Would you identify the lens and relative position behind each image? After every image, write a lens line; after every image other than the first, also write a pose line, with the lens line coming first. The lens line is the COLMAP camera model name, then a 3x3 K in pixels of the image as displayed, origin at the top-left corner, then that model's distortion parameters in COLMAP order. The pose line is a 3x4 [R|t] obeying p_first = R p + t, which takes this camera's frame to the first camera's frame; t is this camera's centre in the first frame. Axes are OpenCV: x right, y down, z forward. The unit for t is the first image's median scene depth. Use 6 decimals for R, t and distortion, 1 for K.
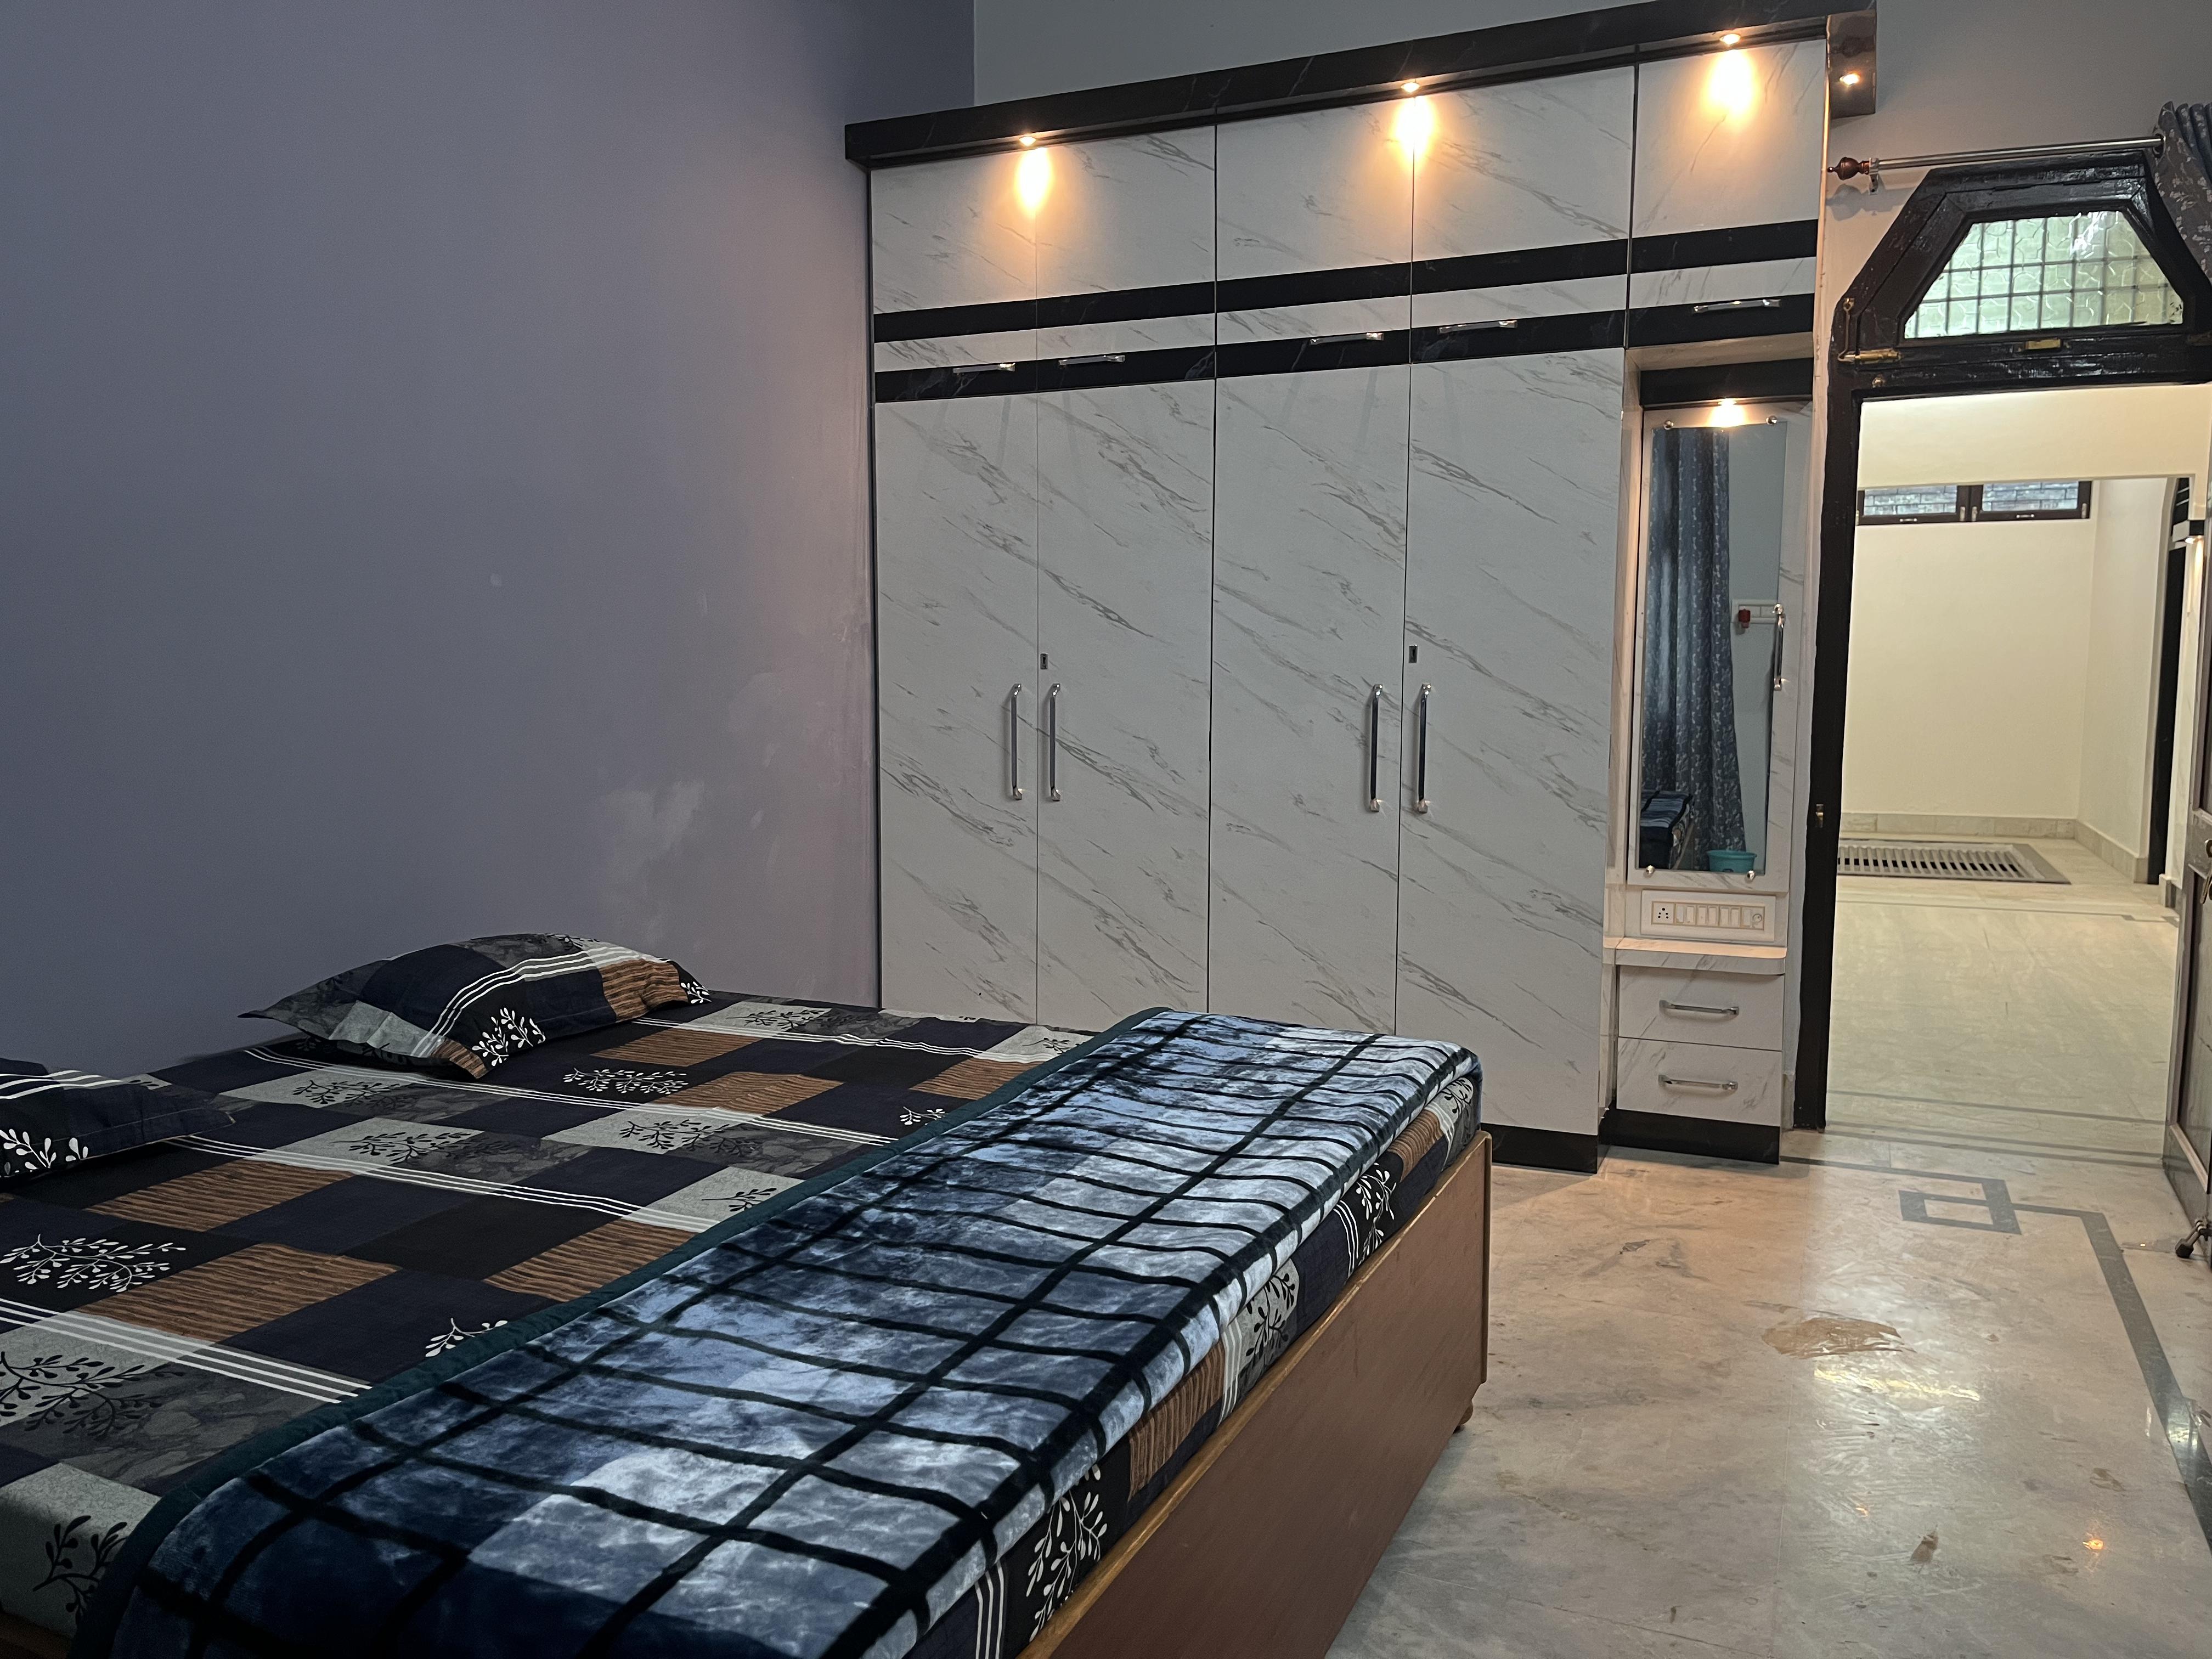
lens RADIAL K [[1699.9, 0, 1128.3], [0, 1699.9, 833.6], [0, 0, 1]] dist [0.088116, -0.077153]
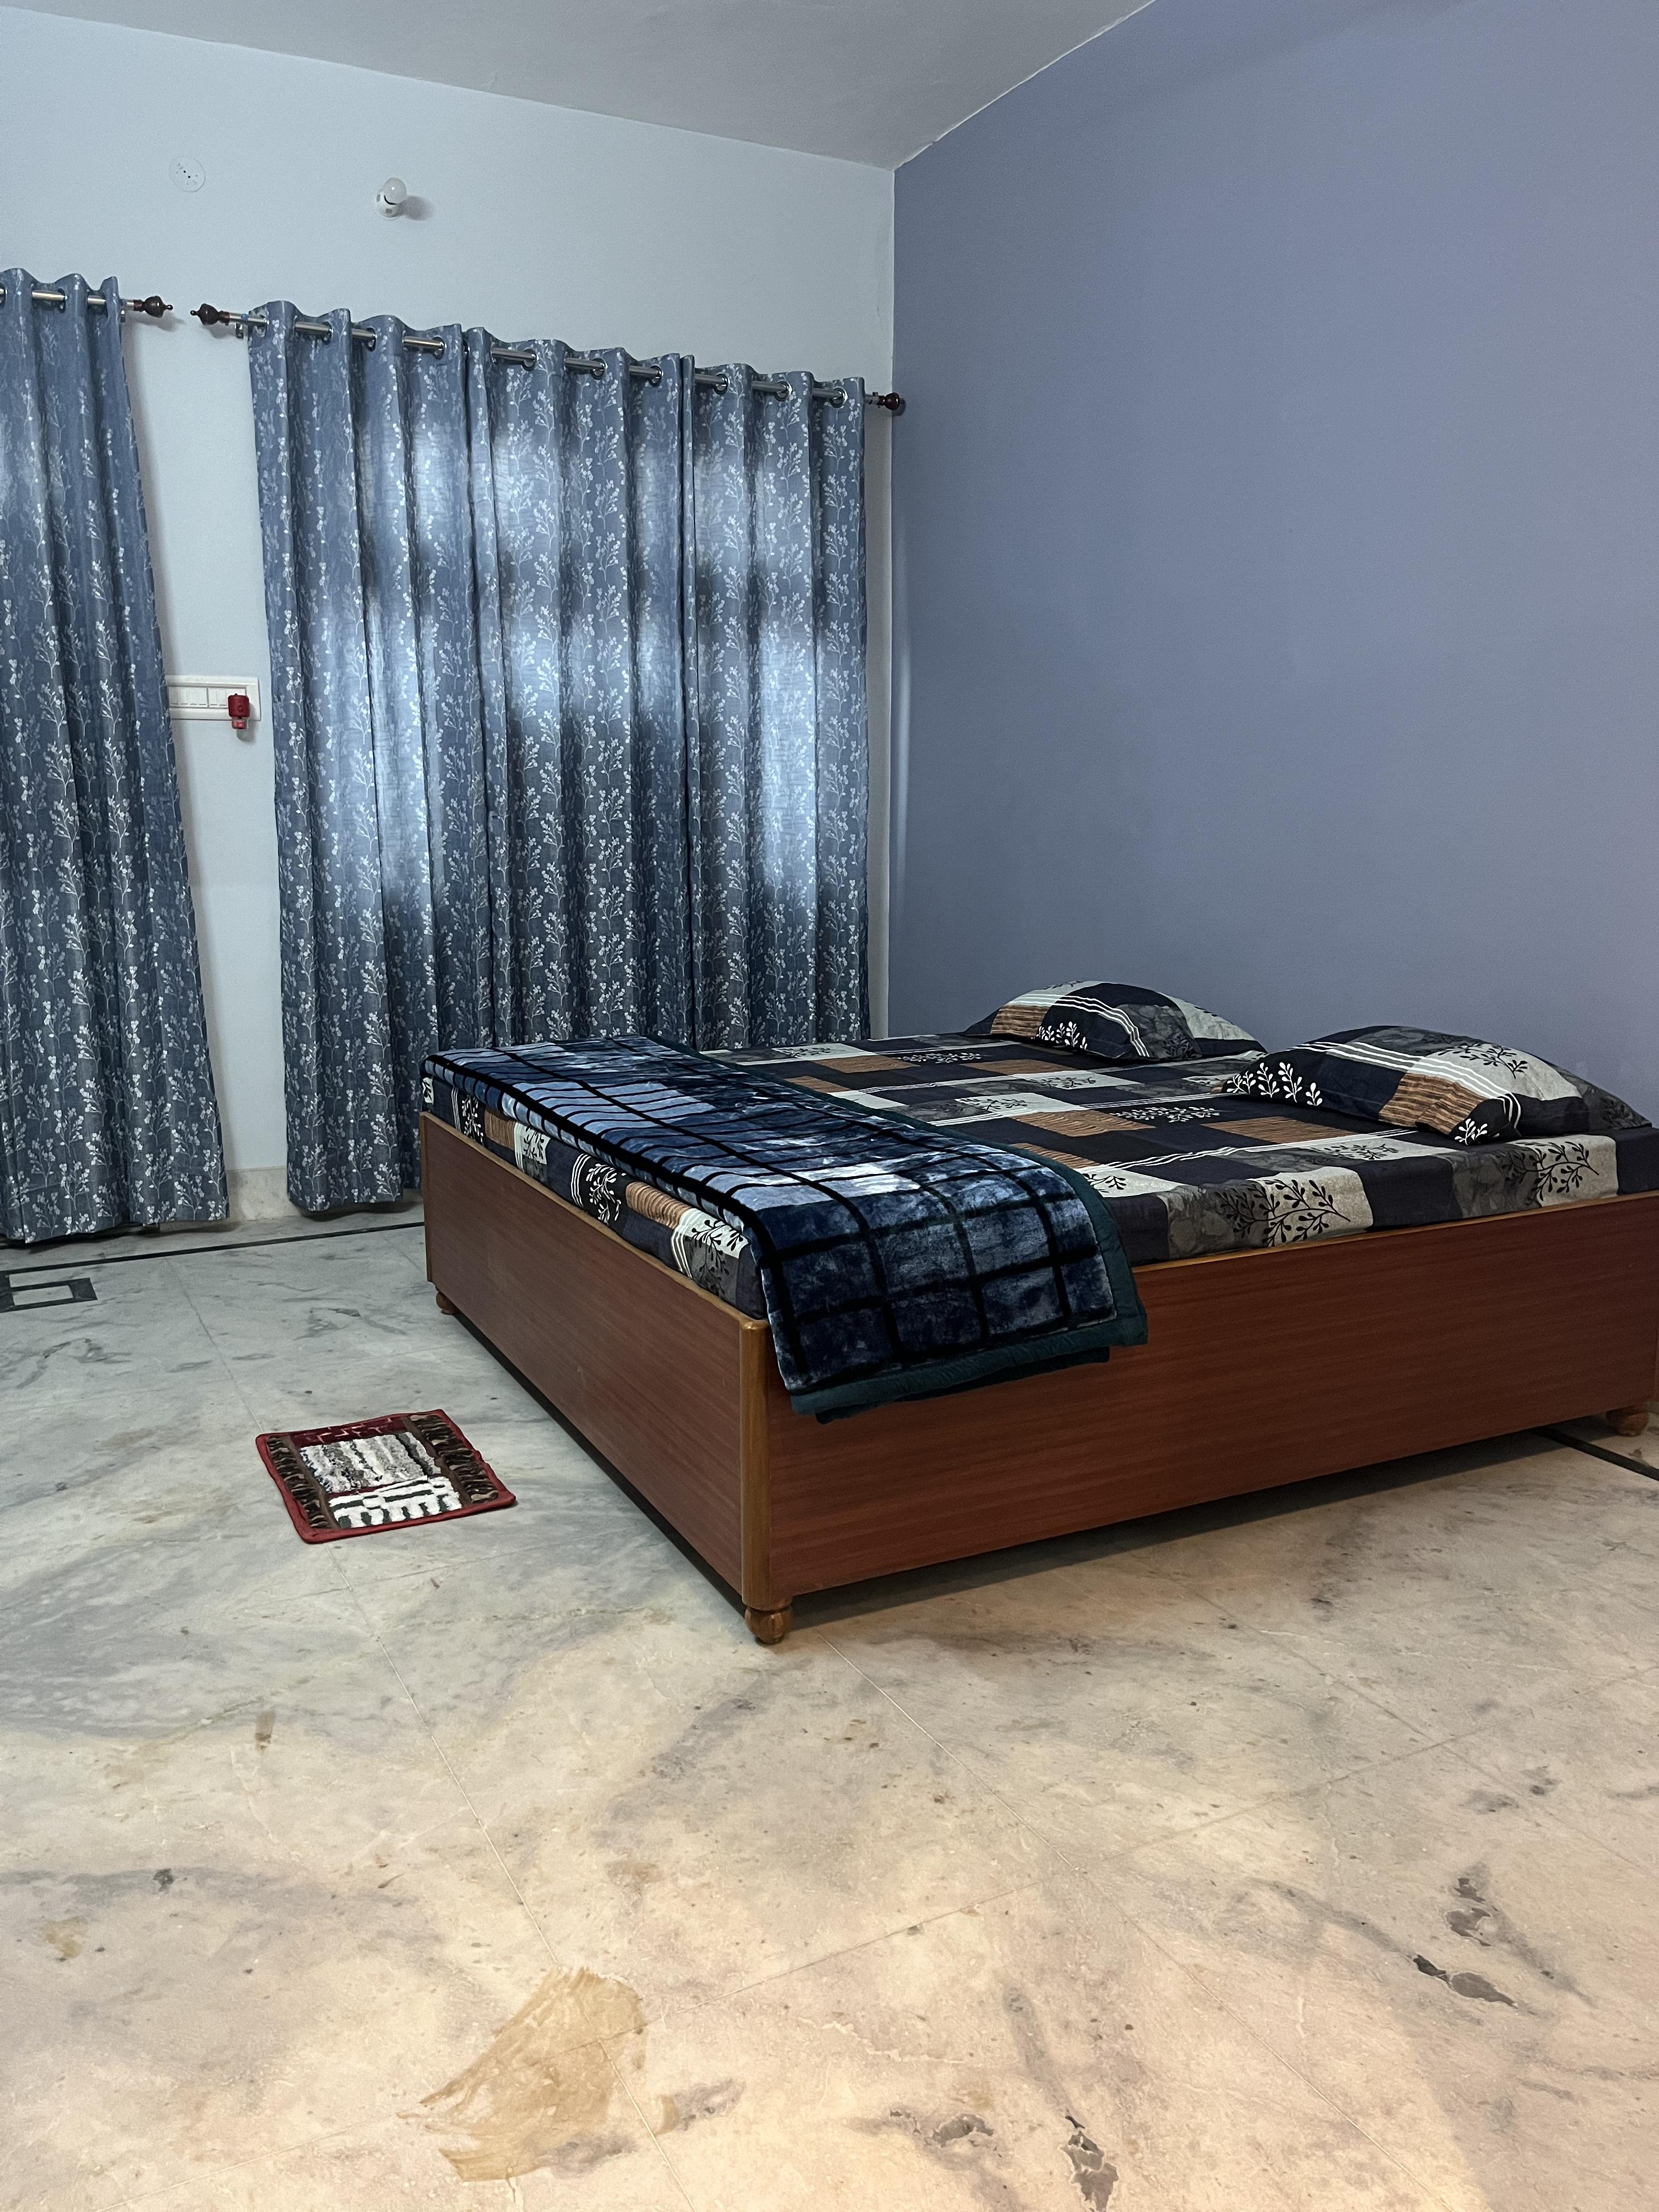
lens RADIAL K [[1699.9, 0, 829.5], [0, 1699.9, 1106.0], [0, 0, 1]] dist [0.088116, -0.077153]
pose [[-0.633204, 0.131767, -0.762686, 0.558952], [-0.077584, 0.969633, 0.231934, -0.092184], [0.770086, 0.206034, -0.603752, 1.036699]]
